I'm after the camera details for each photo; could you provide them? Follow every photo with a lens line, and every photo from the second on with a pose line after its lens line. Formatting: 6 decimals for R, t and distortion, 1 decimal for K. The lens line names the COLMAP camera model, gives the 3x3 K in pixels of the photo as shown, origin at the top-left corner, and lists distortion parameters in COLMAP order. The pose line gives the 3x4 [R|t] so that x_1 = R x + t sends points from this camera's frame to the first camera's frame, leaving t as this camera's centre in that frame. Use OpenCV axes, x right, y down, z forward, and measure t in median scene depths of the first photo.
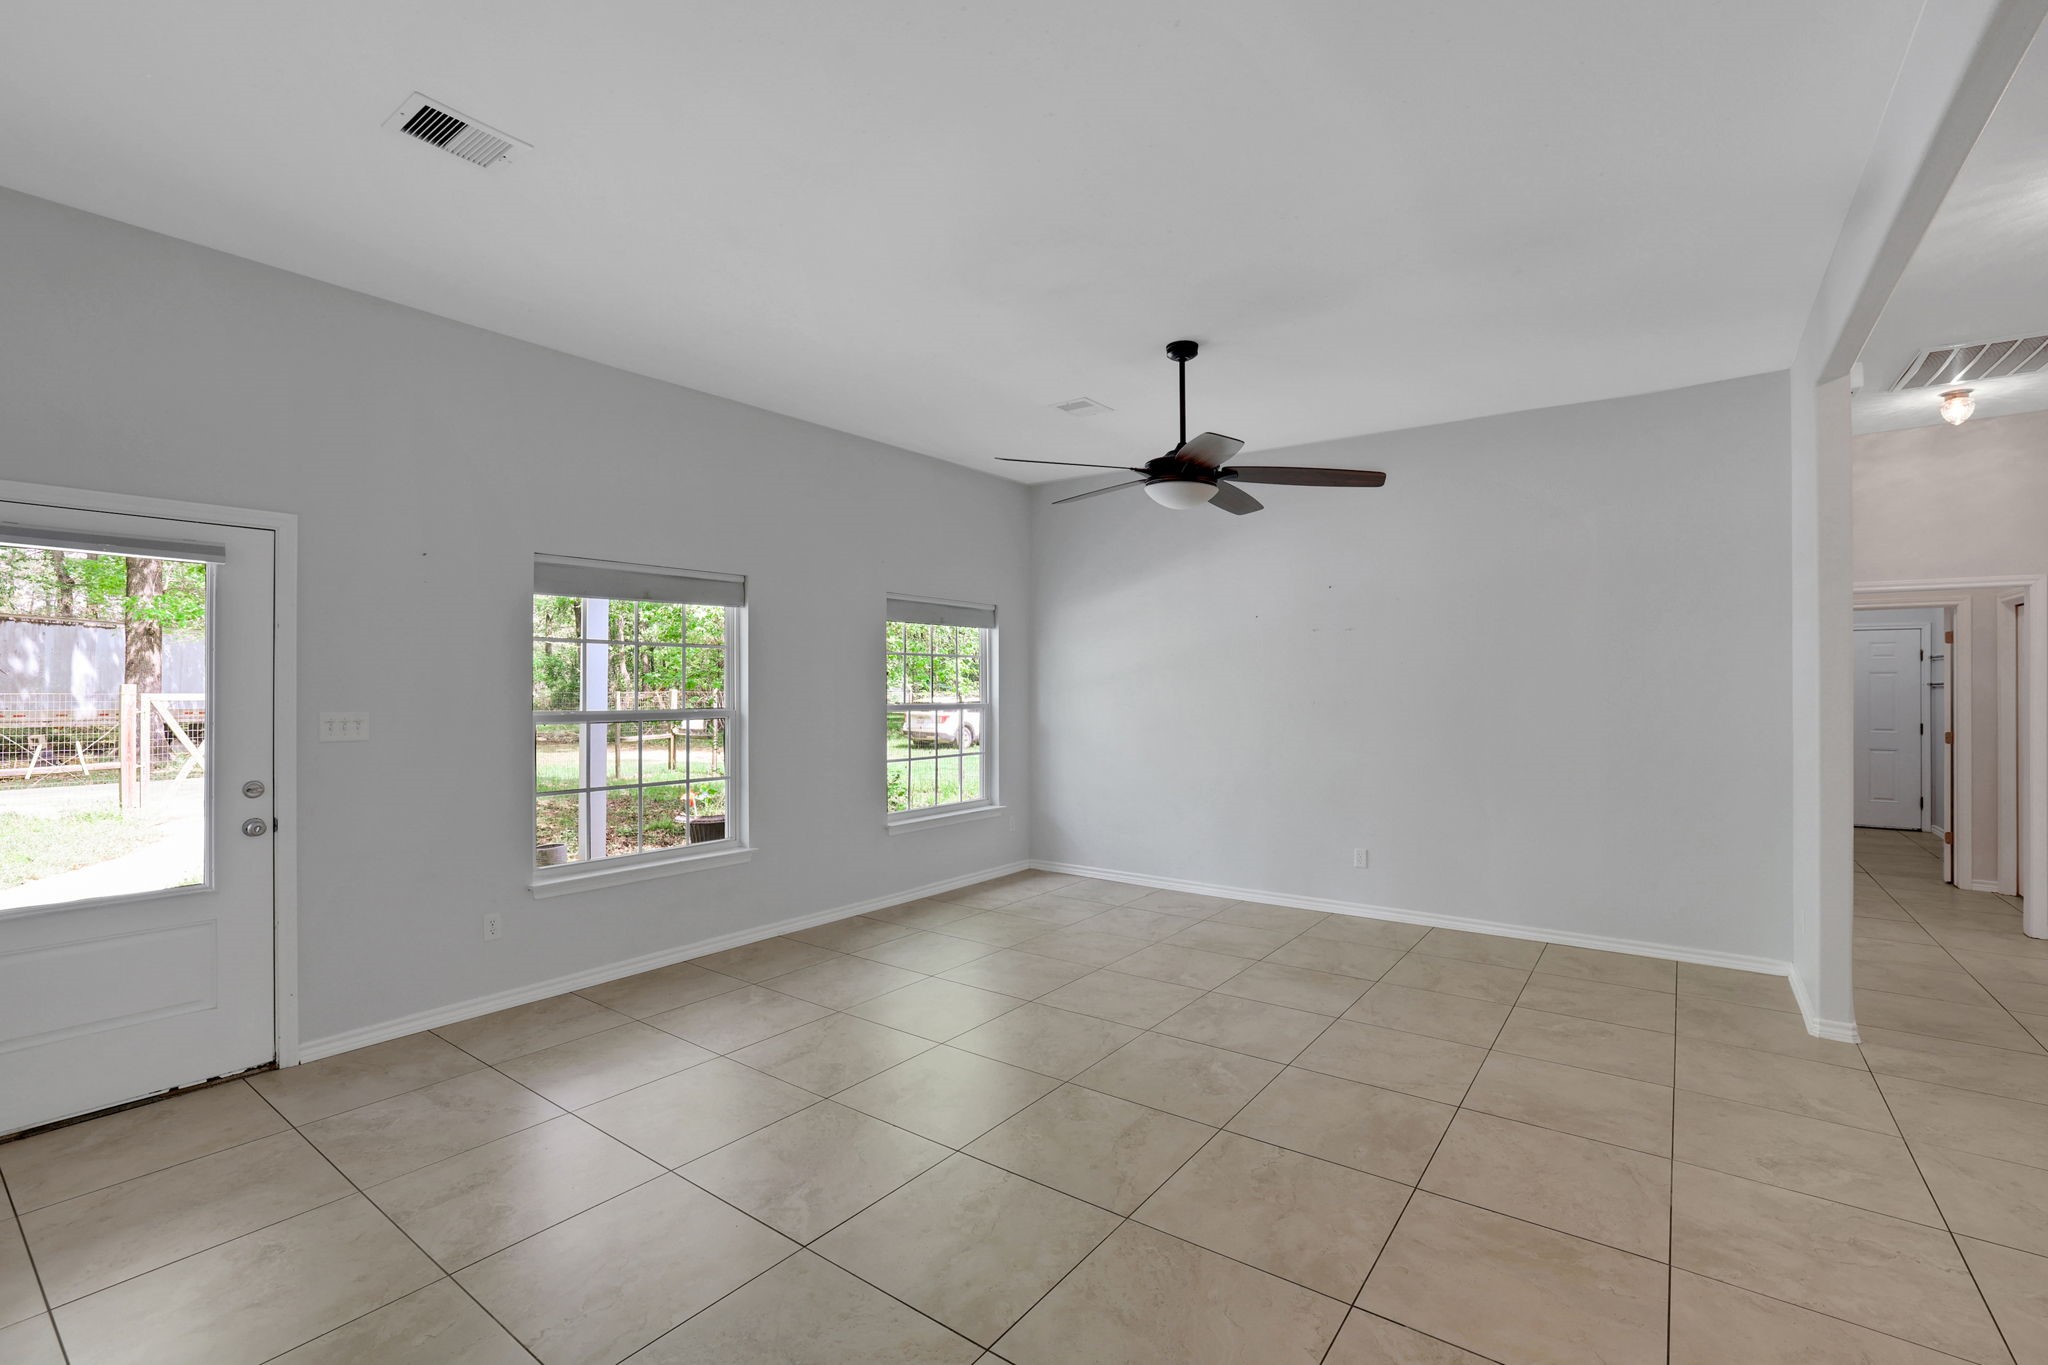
lens RADIAL K [[905.0, 0, 1027.4], [0, 905.0, 681.7], [0, 0, 1]] dist [-0.028014, 0.002749]
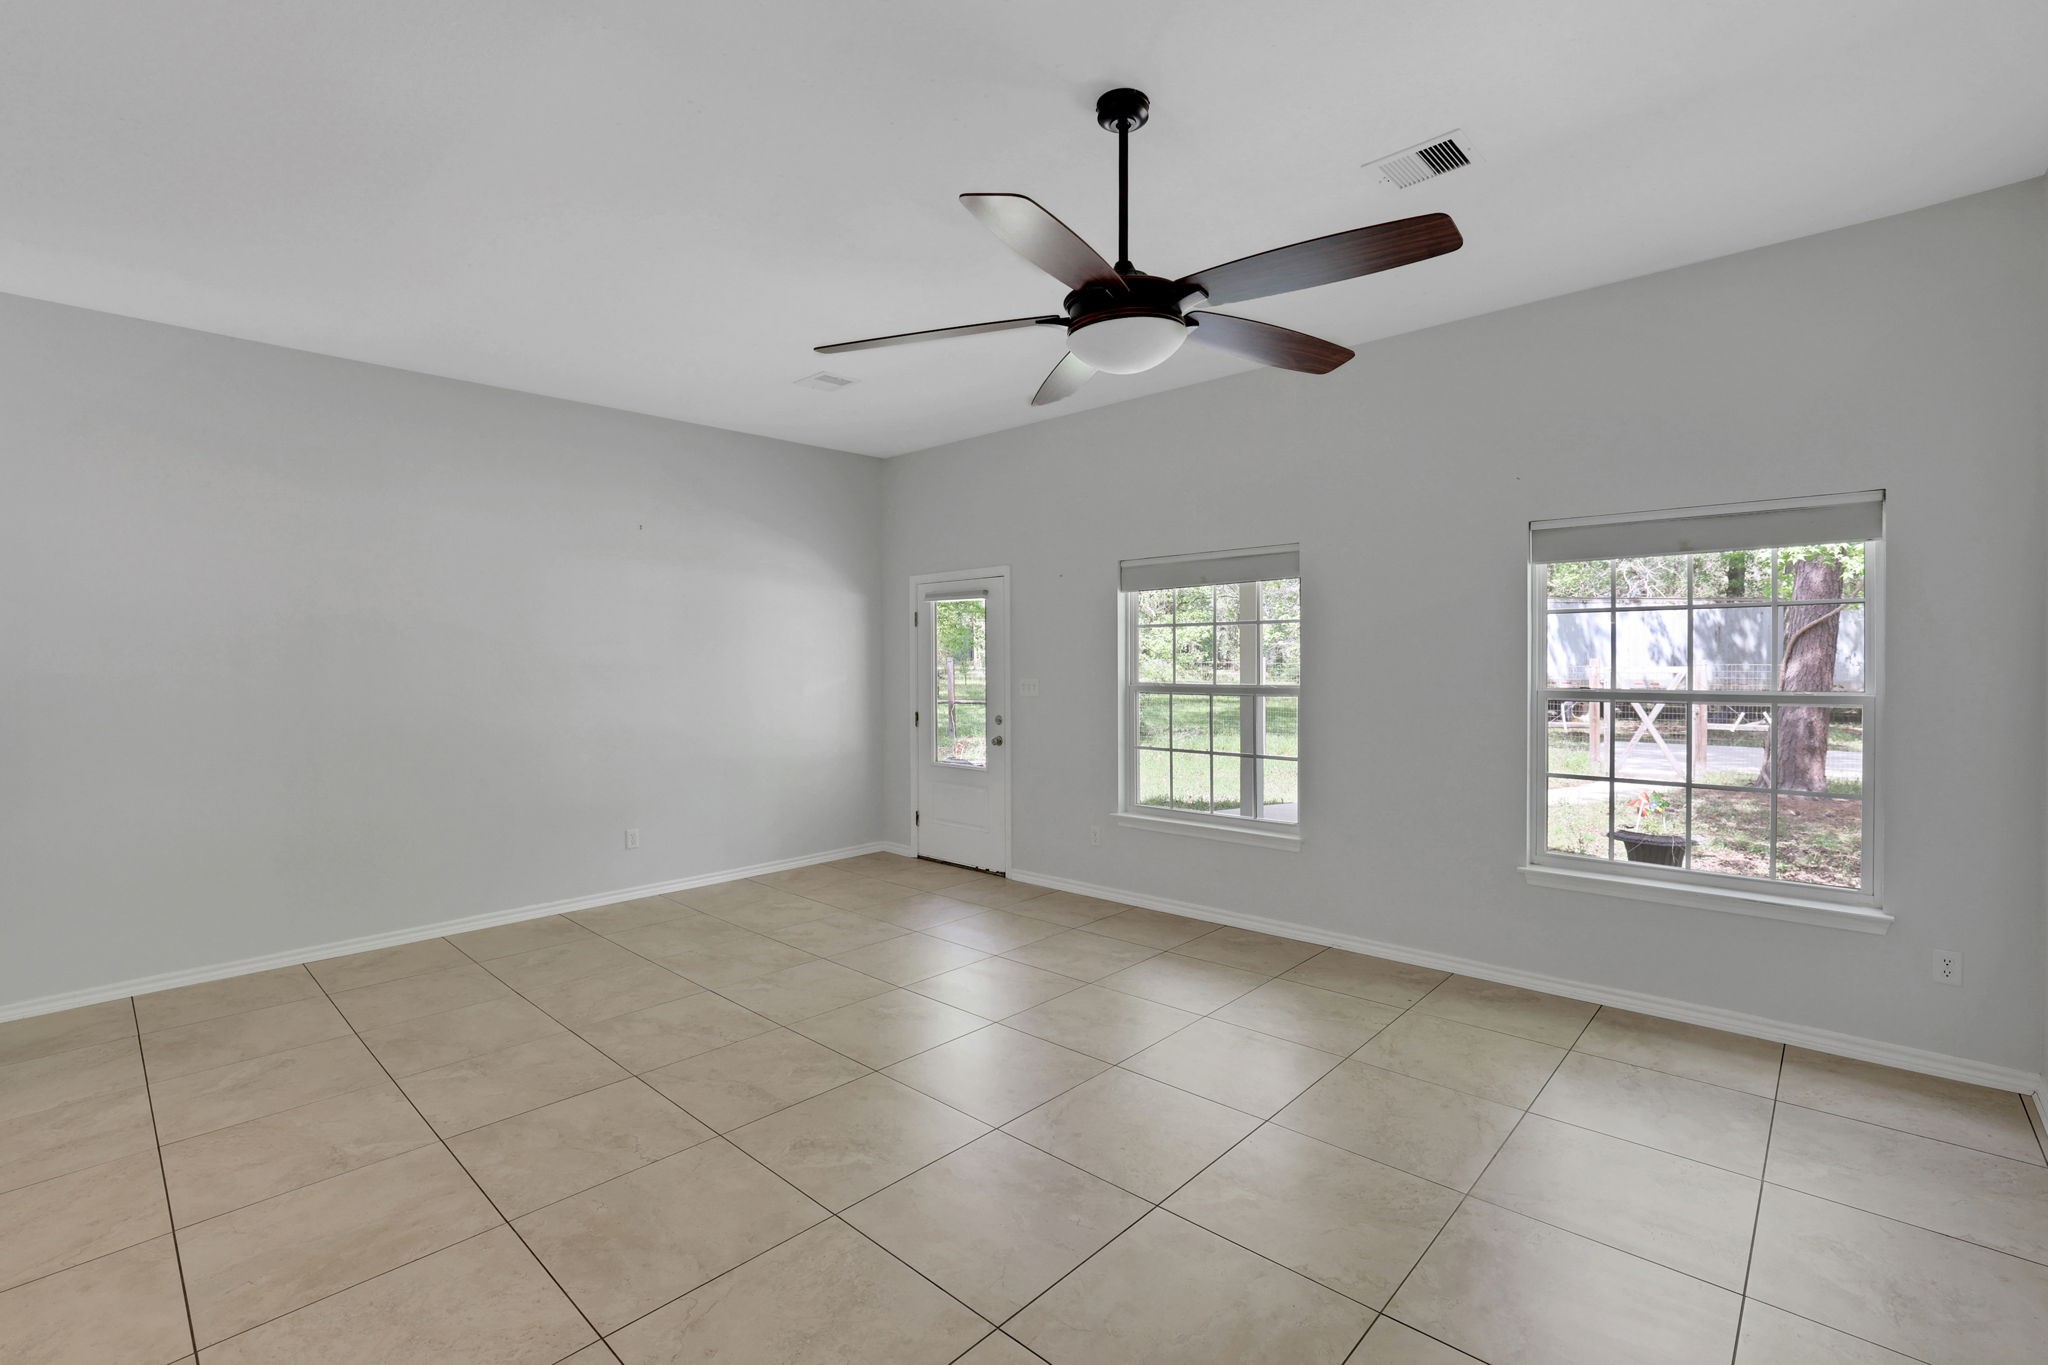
lens RADIAL K [[905.0, 0, 1015.8], [0, 905.0, 674.8], [0, 0, 1]] dist [-0.028014, 0.002749]
pose [[-0.110711, 0.013324, -0.993763, 0.645816], [0.010249, 0.999872, 0.012264, 0.003632], [0.993800, -0.008827, -0.110833, 0.824456]]
